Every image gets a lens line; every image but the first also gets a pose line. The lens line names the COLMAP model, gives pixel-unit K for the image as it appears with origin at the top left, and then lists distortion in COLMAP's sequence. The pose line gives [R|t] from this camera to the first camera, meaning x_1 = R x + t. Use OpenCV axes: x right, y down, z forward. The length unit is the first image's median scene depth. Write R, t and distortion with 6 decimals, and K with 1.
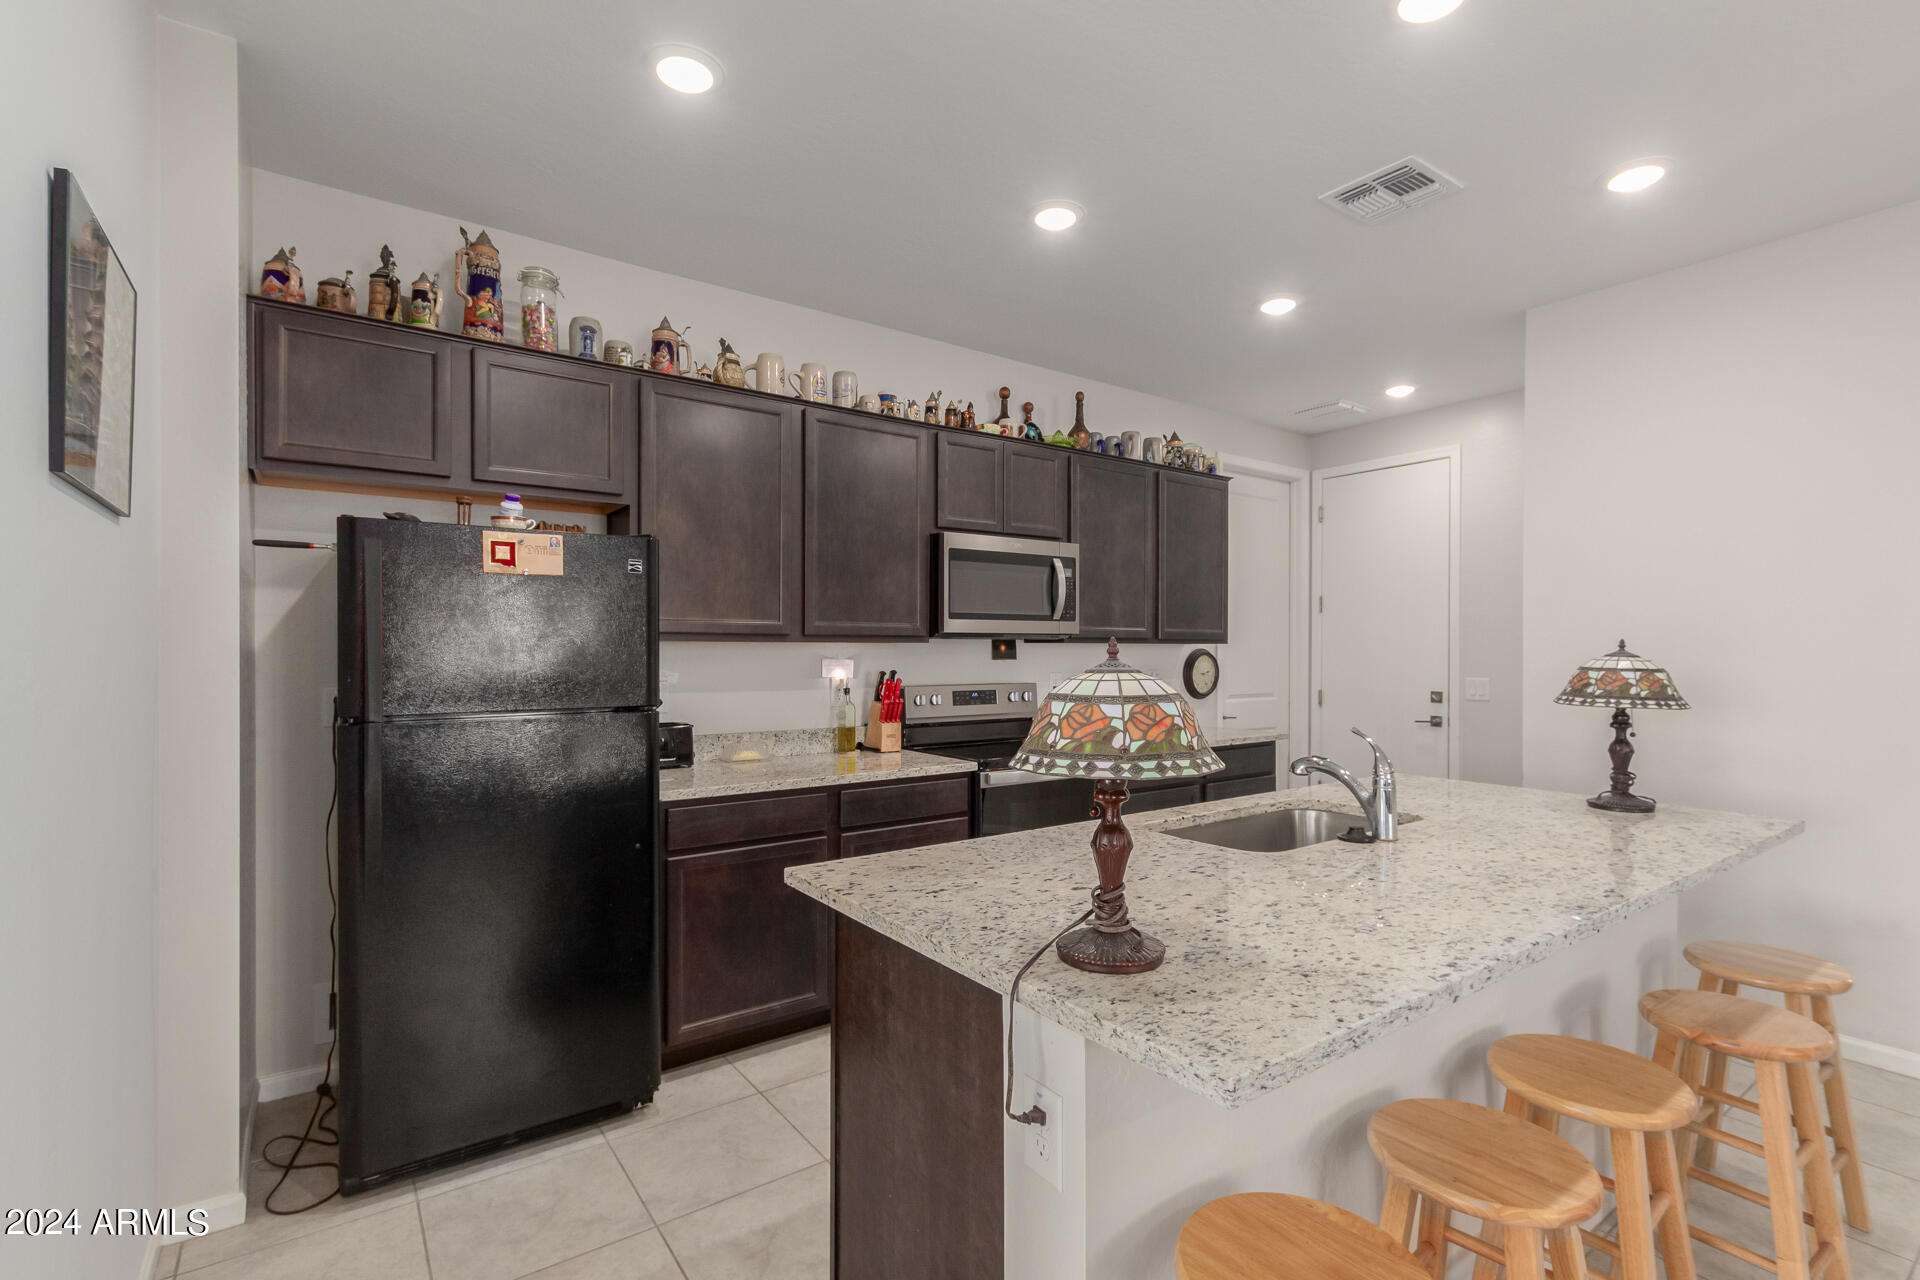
lens RADIAL K [[875.4, 0, 966.2], [0, 875.4, 647.2], [0, 0, 1]] dist [-0.004184, 0.000720]
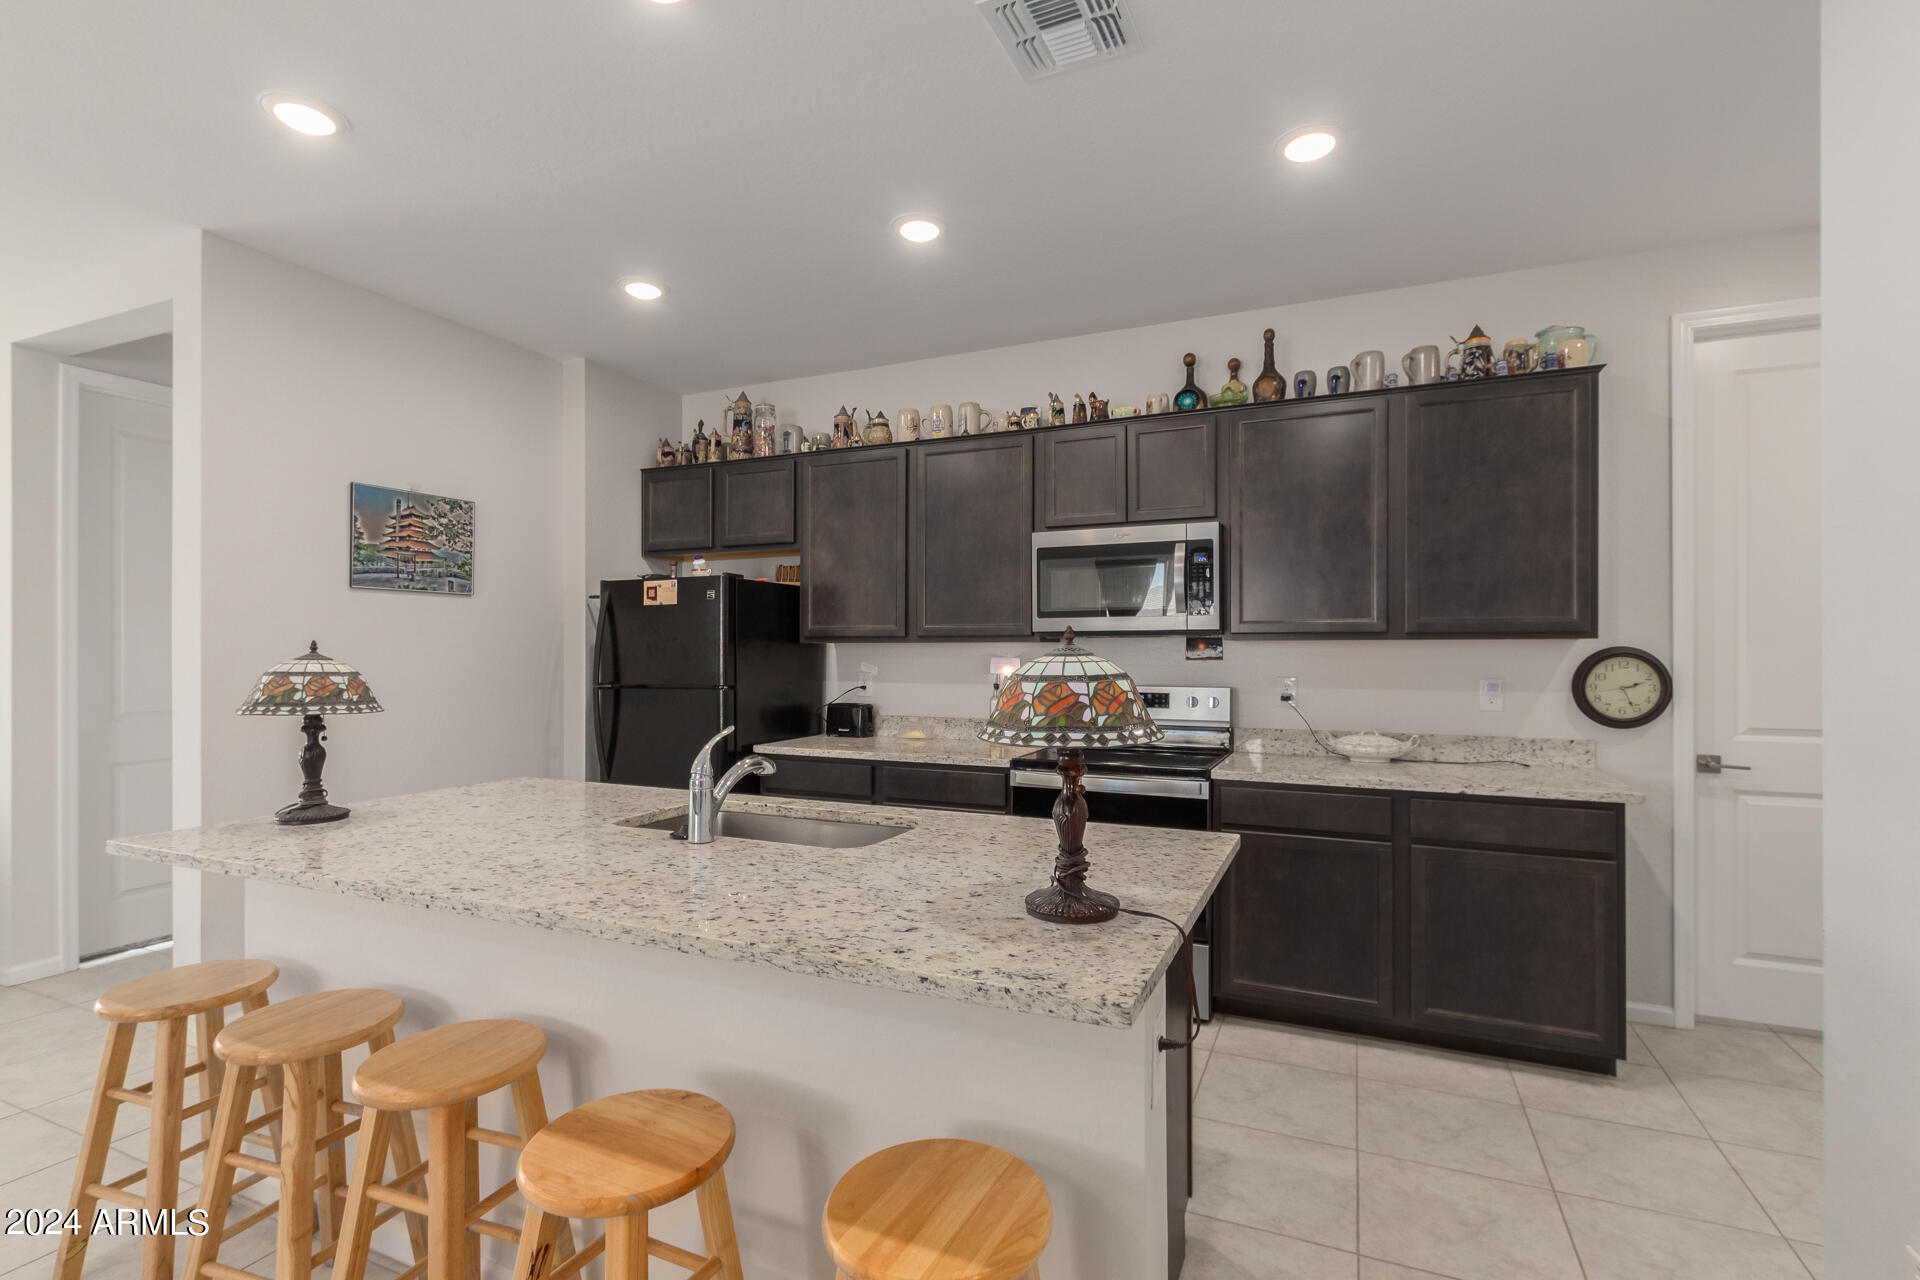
lens RADIAL K [[875.4, 0, 970.5], [0, 875.4, 642.4], [0, 0, 1]] dist [-0.004184, 0.000720]
pose [[0.506183, -0.008172, -0.862387, 0.955825], [0.002136, 0.999964, -0.008221, 0.004675], [0.862423, 0.002319, 0.506183, 0.491953]]
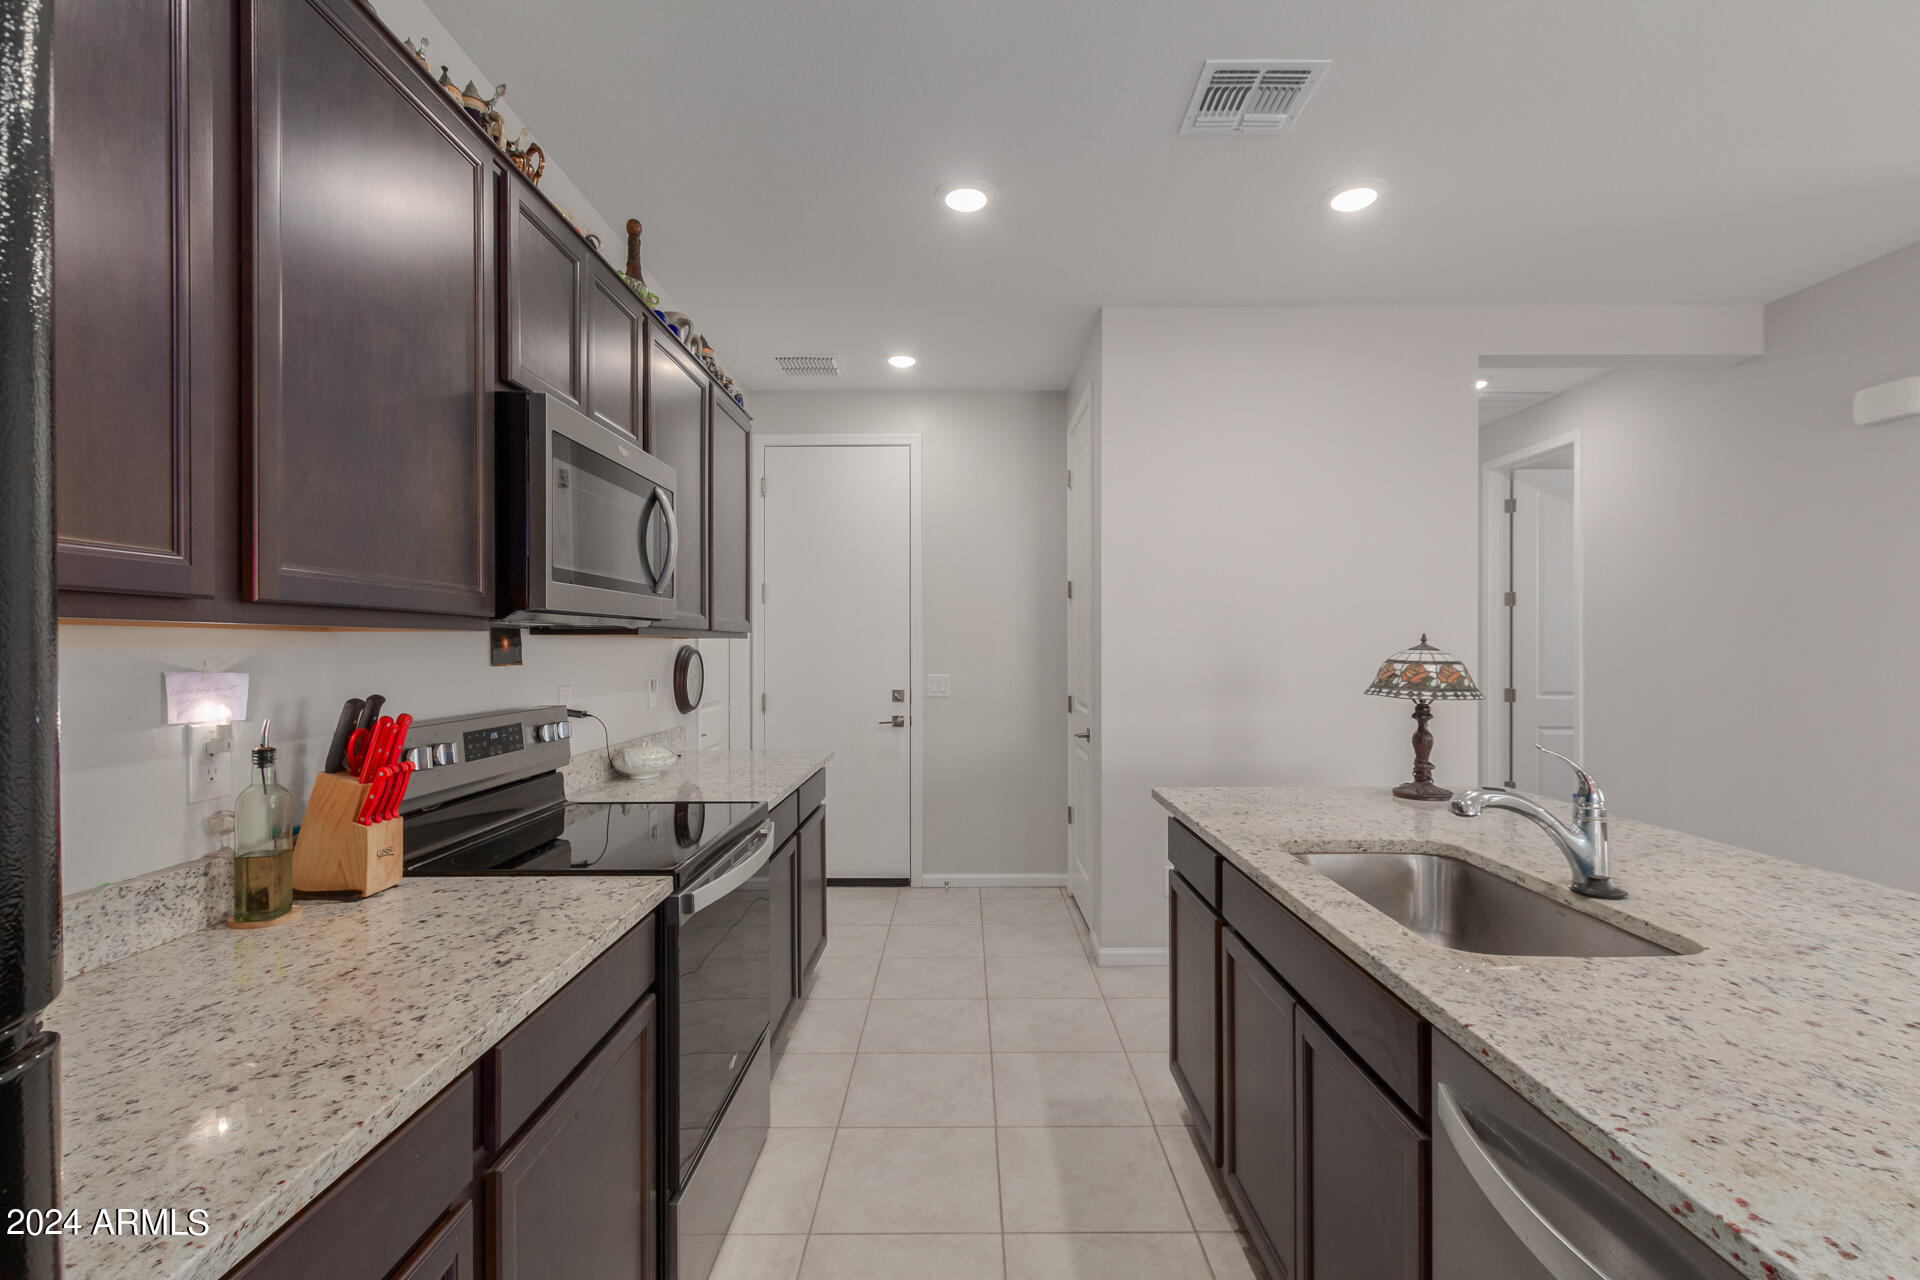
lens RADIAL K [[875.4, 0, 965.0], [0, 875.4, 648.2], [0, 0, 1]] dist [-0.004184, 0.000720]
pose [[0.589738, -0.004032, 0.807584, -0.312960], [0.001461, 0.999991, 0.003925, 0.002858], [-0.807593, -0.001135, 0.589739, 0.638090]]
